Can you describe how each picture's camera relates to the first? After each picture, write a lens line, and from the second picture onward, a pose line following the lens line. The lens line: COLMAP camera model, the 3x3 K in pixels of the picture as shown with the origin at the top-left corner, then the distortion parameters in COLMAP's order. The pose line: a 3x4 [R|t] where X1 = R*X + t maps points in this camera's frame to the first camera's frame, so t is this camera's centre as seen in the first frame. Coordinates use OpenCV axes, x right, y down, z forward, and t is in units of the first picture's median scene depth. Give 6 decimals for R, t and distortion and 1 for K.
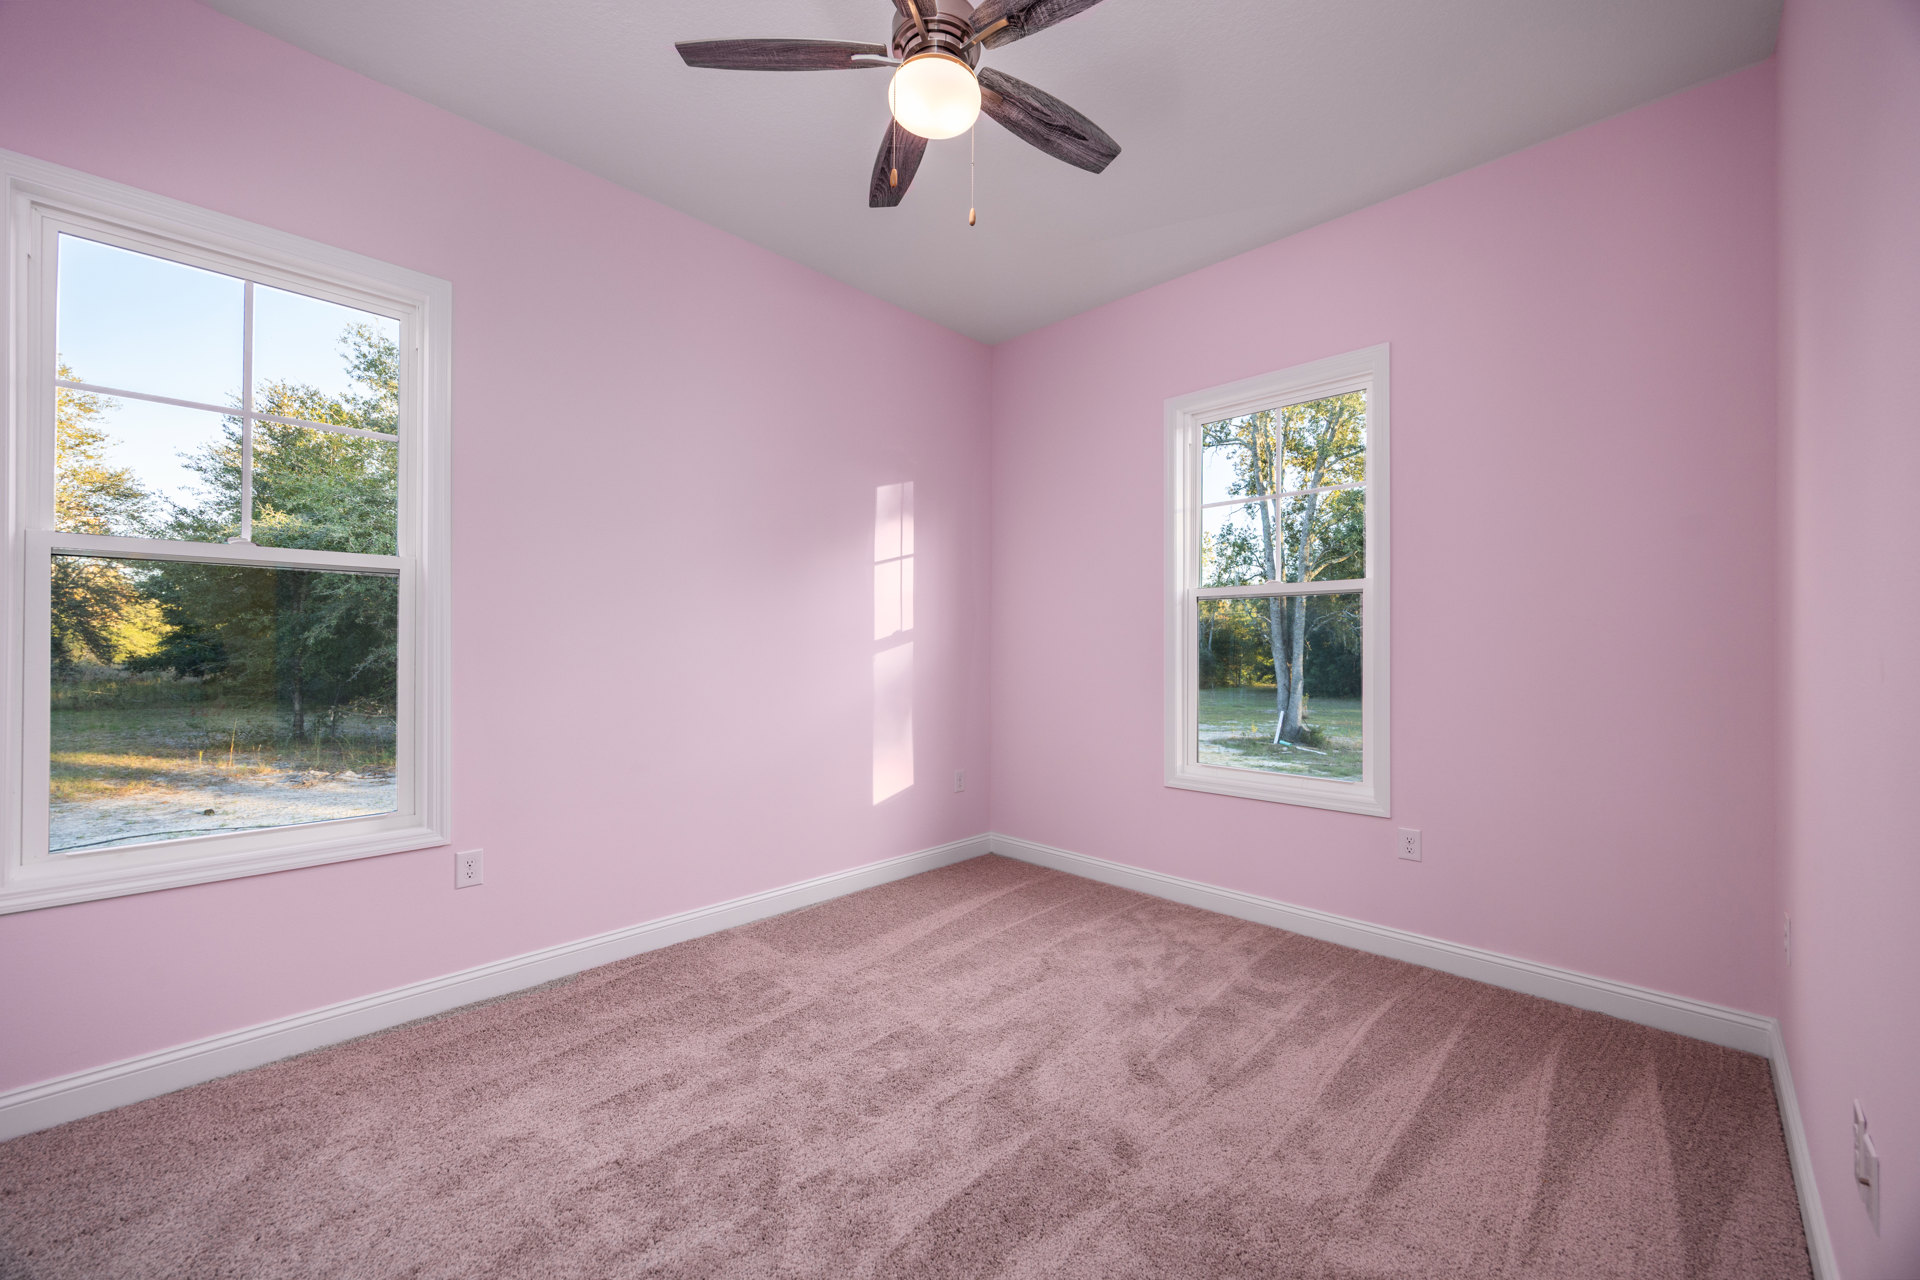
lens RADIAL K [[733.1, 0, 960.0], [0, 733.1, 640.0], [0, 0, 1]] dist [-0.000035, 0.000048]
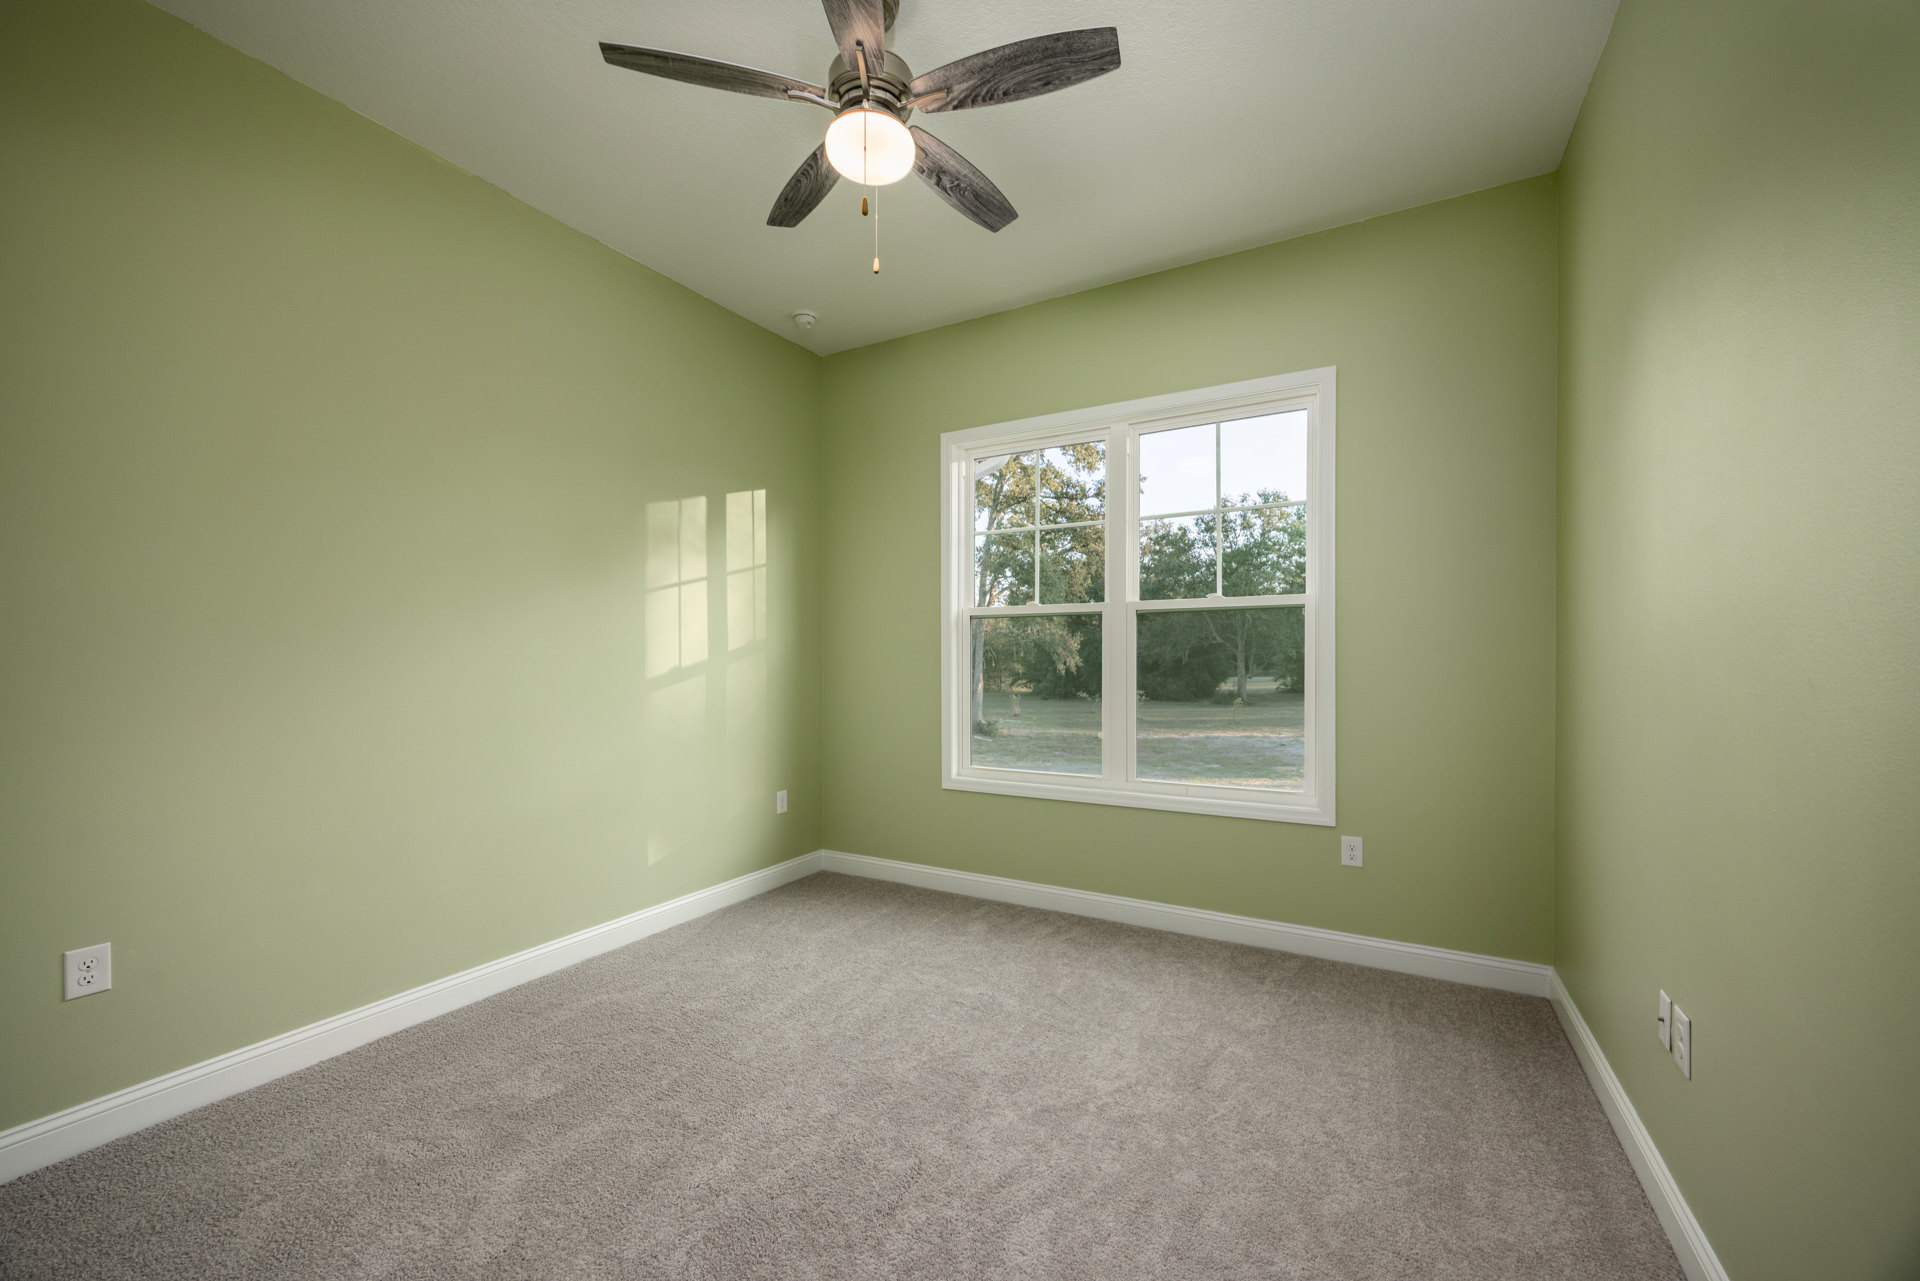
lens RADIAL K [[733.1, 0, 960.0], [0, 733.1, 640.5], [0, 0, 1]] dist [-0.000035, 0.000048]
pose [[0.960899, -0.008265, 0.276775, -0.195507], [0.011488, 0.999884, -0.010023, -0.001254], [-0.276660, 0.012811, 0.960882, -0.056465]]
